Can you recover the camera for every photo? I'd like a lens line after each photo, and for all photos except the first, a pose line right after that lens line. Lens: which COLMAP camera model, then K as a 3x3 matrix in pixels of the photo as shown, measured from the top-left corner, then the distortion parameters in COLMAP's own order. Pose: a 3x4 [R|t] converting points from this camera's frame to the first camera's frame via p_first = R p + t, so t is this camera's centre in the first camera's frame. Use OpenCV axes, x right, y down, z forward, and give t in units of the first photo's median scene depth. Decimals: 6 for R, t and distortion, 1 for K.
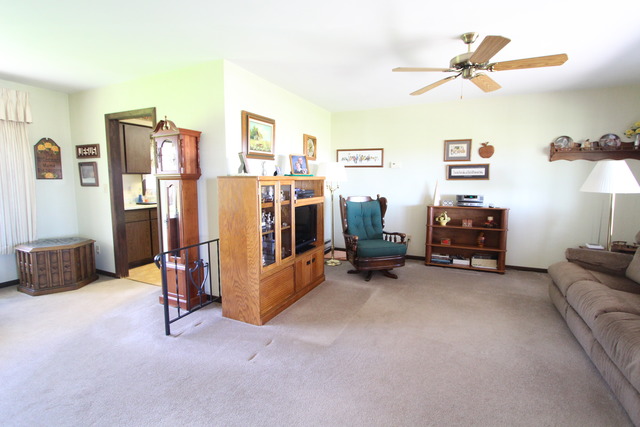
lens RADIAL K [[307.1, 0, 320.3], [0, 307.1, 211.0], [0, 0, 1]] dist [-0.004214, -0.000176]
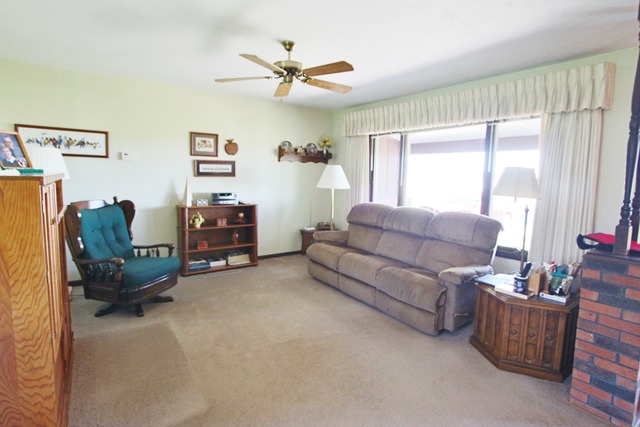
lens RADIAL K [[346.2, 0, 320.6], [0, 346.2, 210.8], [0, 0, 1]] dist [-0.024272, 0.000590]
pose [[0.465433, -0.086452, 0.880851, -0.327421], [0.068726, 0.995743, 0.061415, -0.040763], [-0.882411, 0.031953, 0.469394, 0.220455]]
